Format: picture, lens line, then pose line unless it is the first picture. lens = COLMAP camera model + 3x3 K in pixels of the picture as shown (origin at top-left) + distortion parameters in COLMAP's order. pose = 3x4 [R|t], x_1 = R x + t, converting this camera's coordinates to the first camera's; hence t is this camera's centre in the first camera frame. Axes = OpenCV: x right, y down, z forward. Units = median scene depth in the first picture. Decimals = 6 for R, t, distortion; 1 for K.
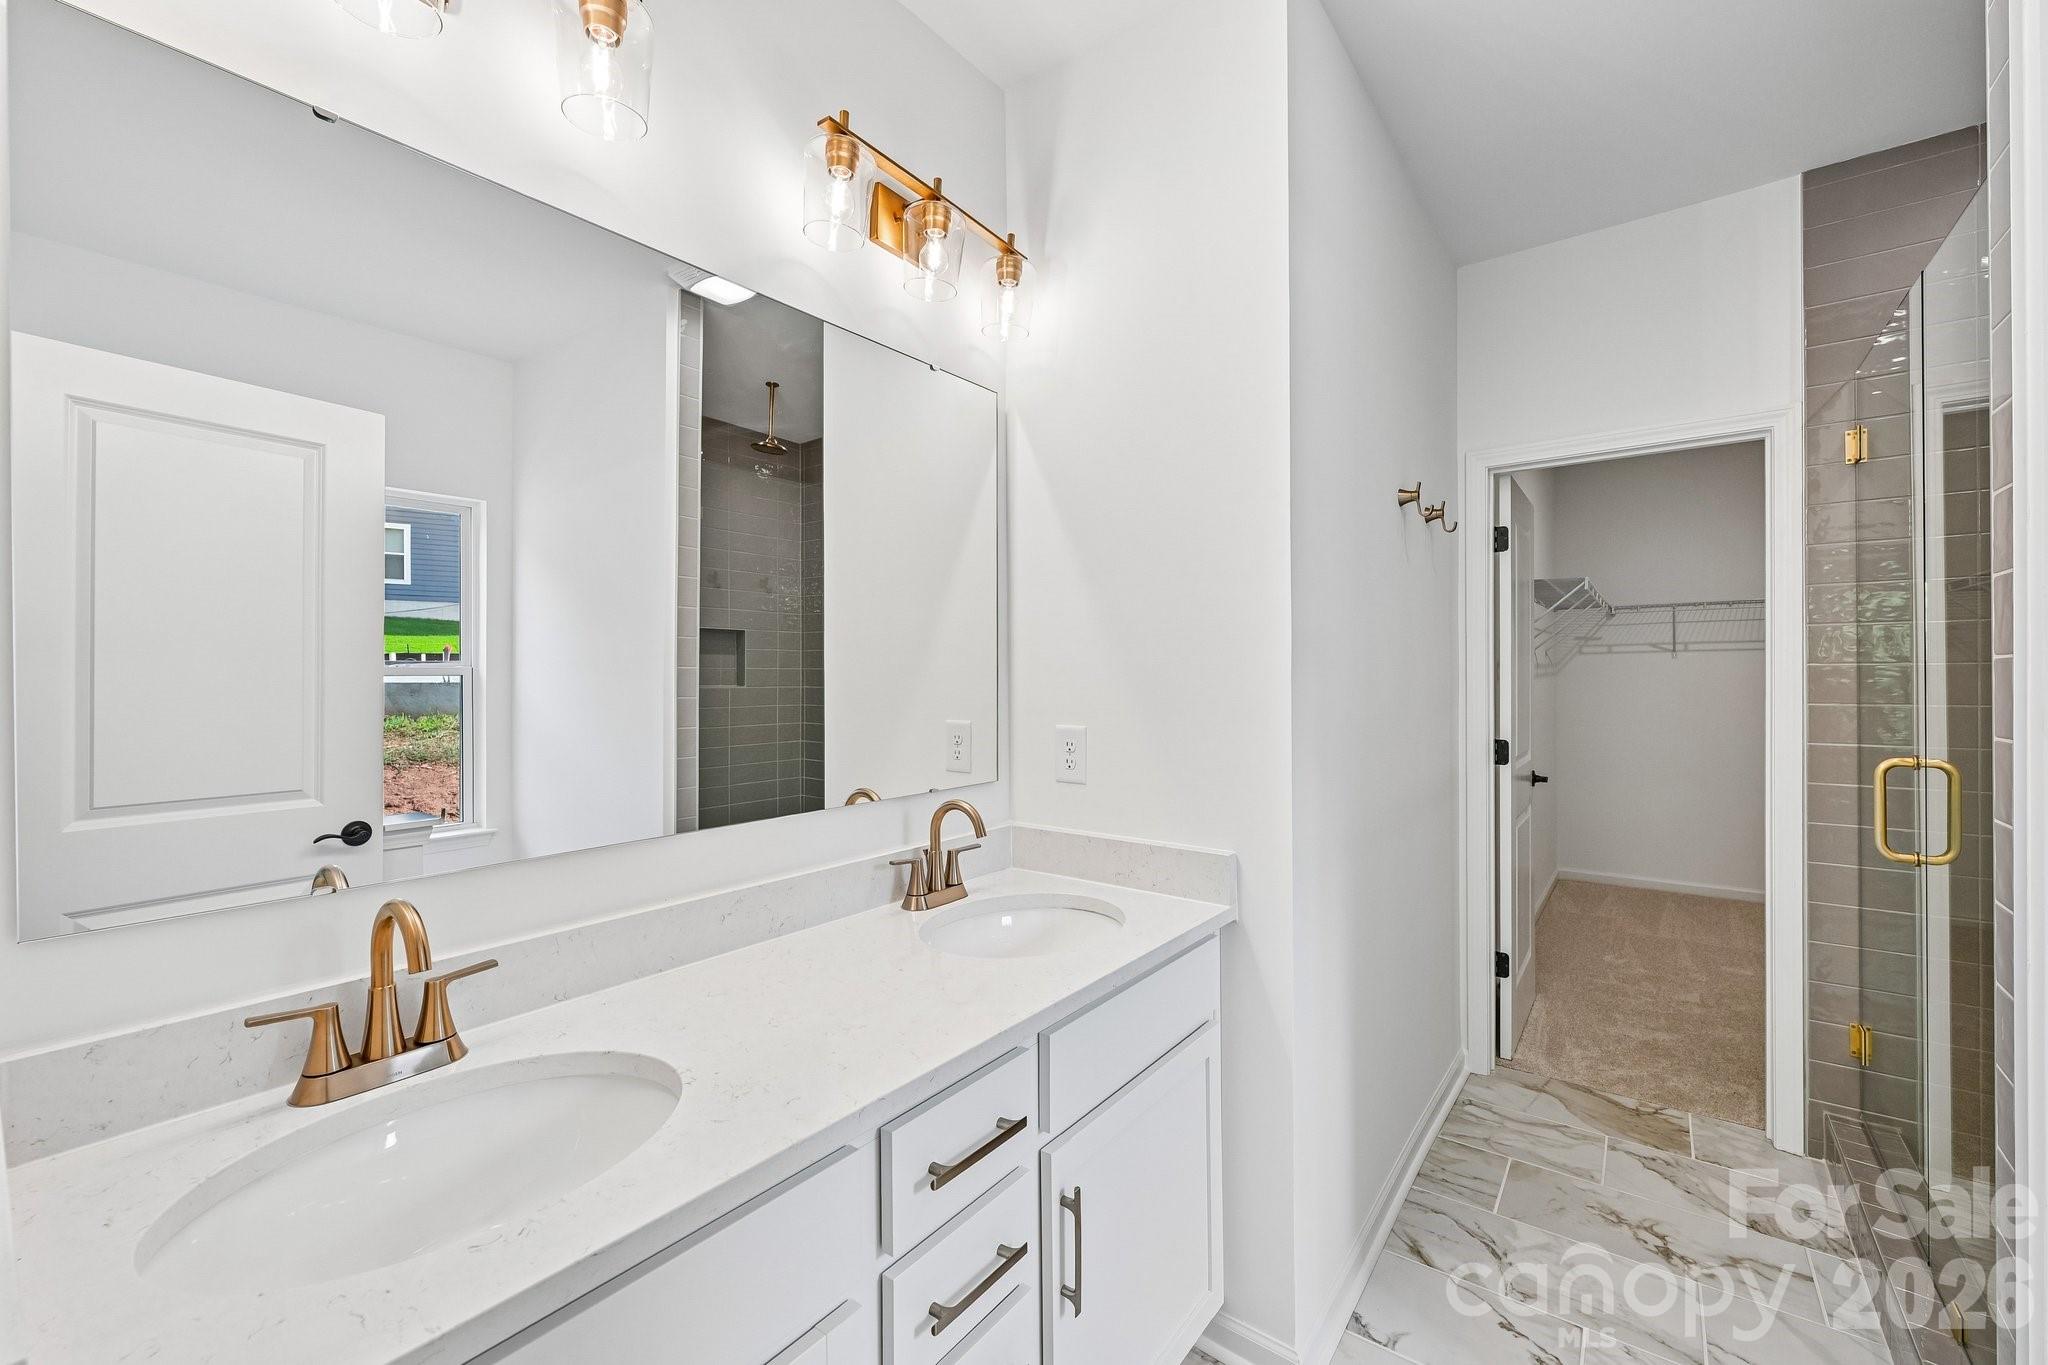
lens RADIAL K [[817.1, 0, 1023.1], [0, 817.1, 663.7], [0, 0, 1]] dist [-0.002156, -0.000089]
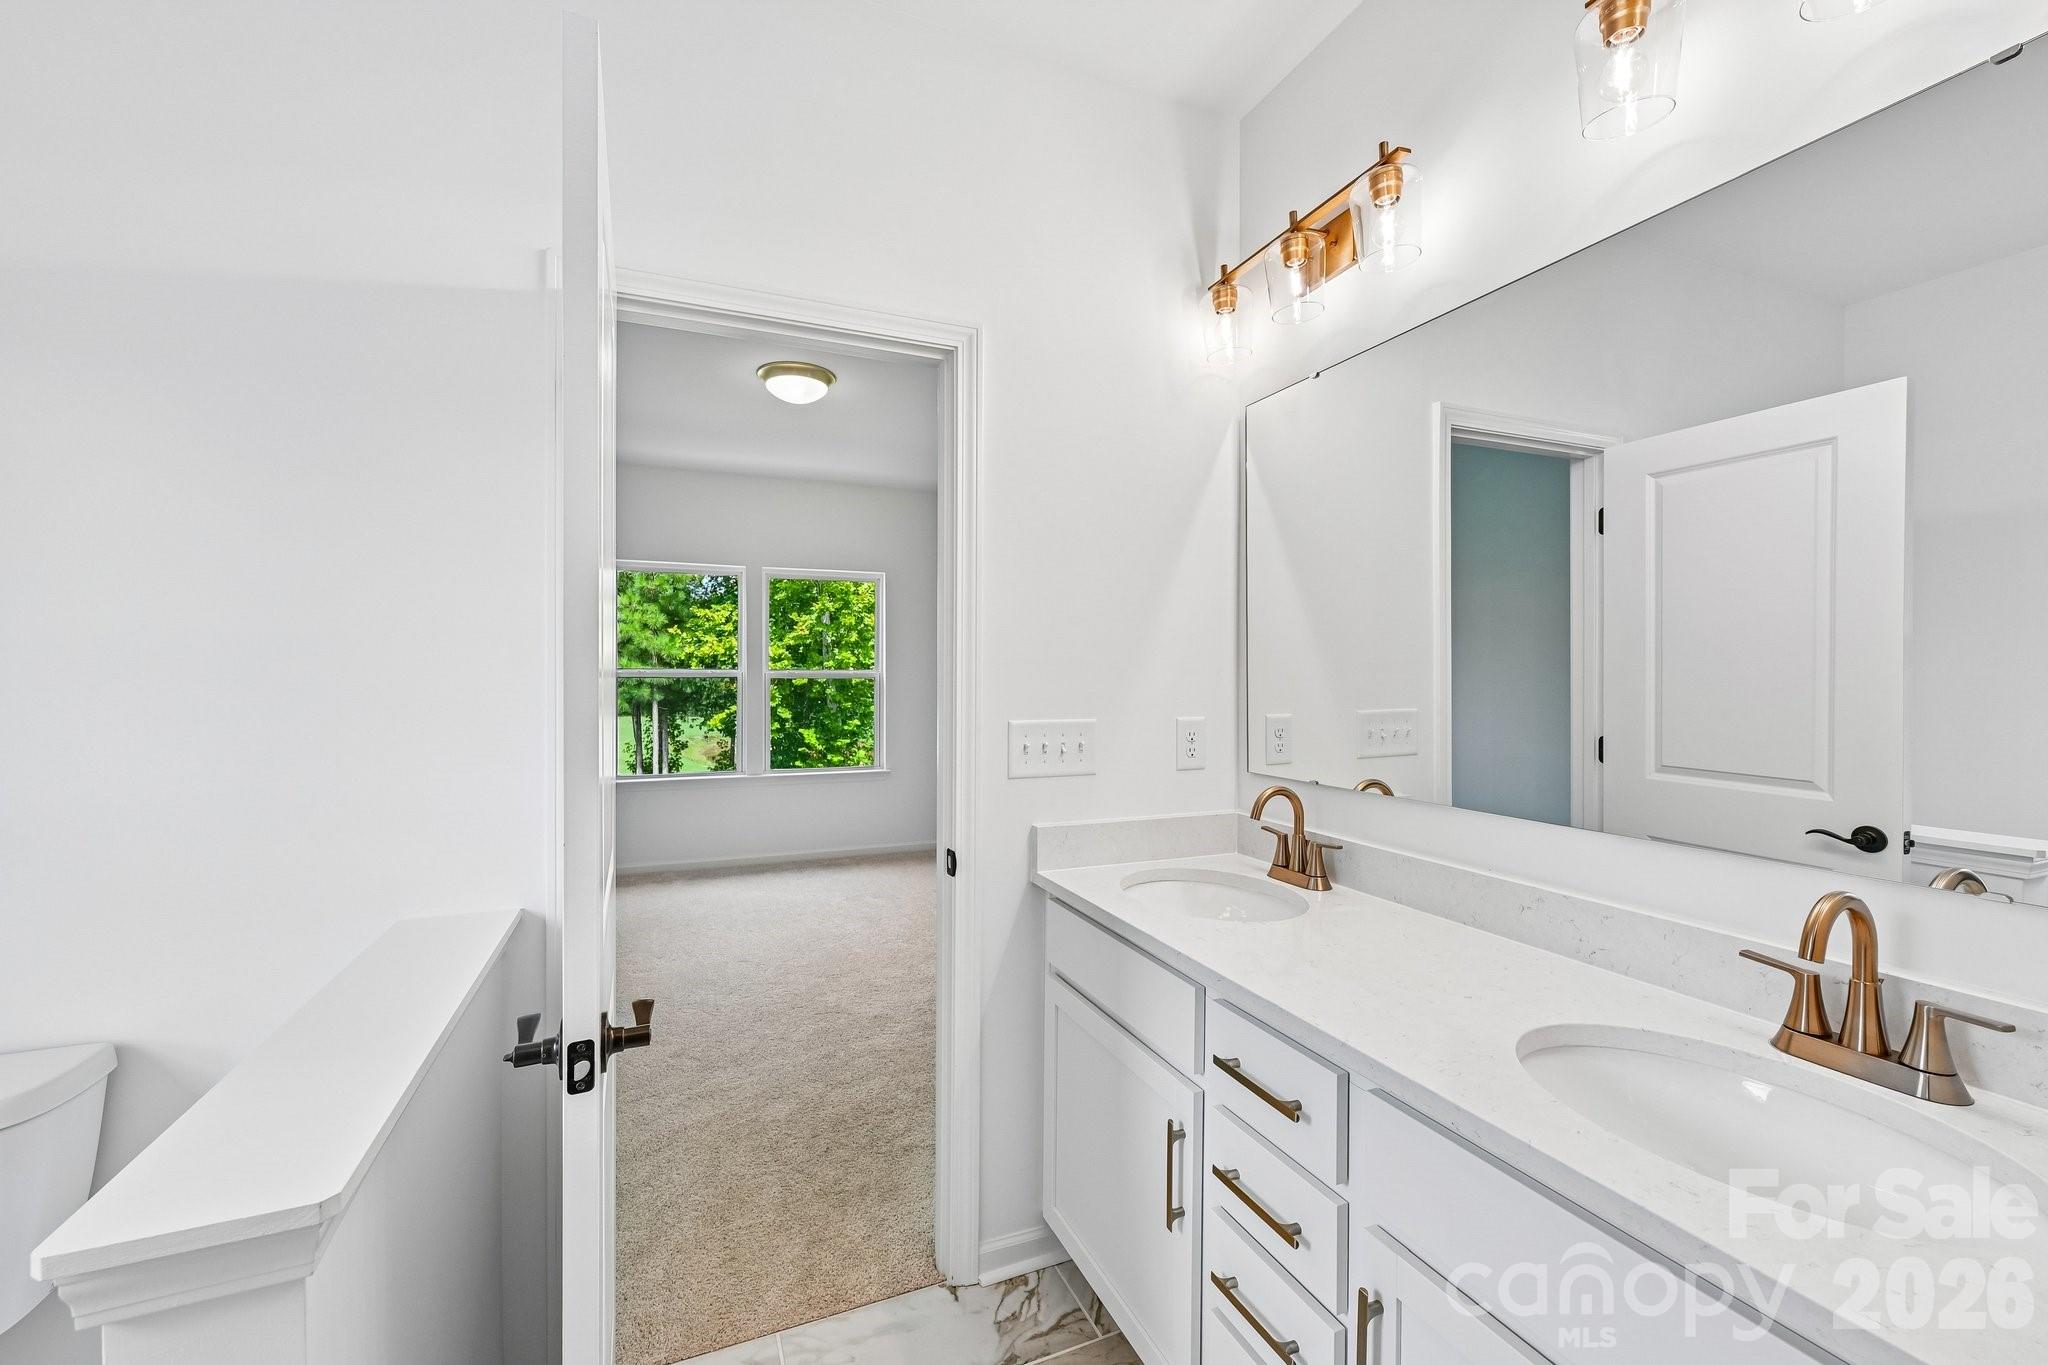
lens RADIAL K [[826.7, 0, 1018.2], [0, 826.7, 681.6], [0, 0, 1]] dist [0.001799, 0.000076]
pose [[-0.491533, 0.007196, -0.870829, 0.878053], [0.007710, 0.999963, 0.003912, 0.023399], [0.870825, -0.004792, -0.491570, 1.018675]]
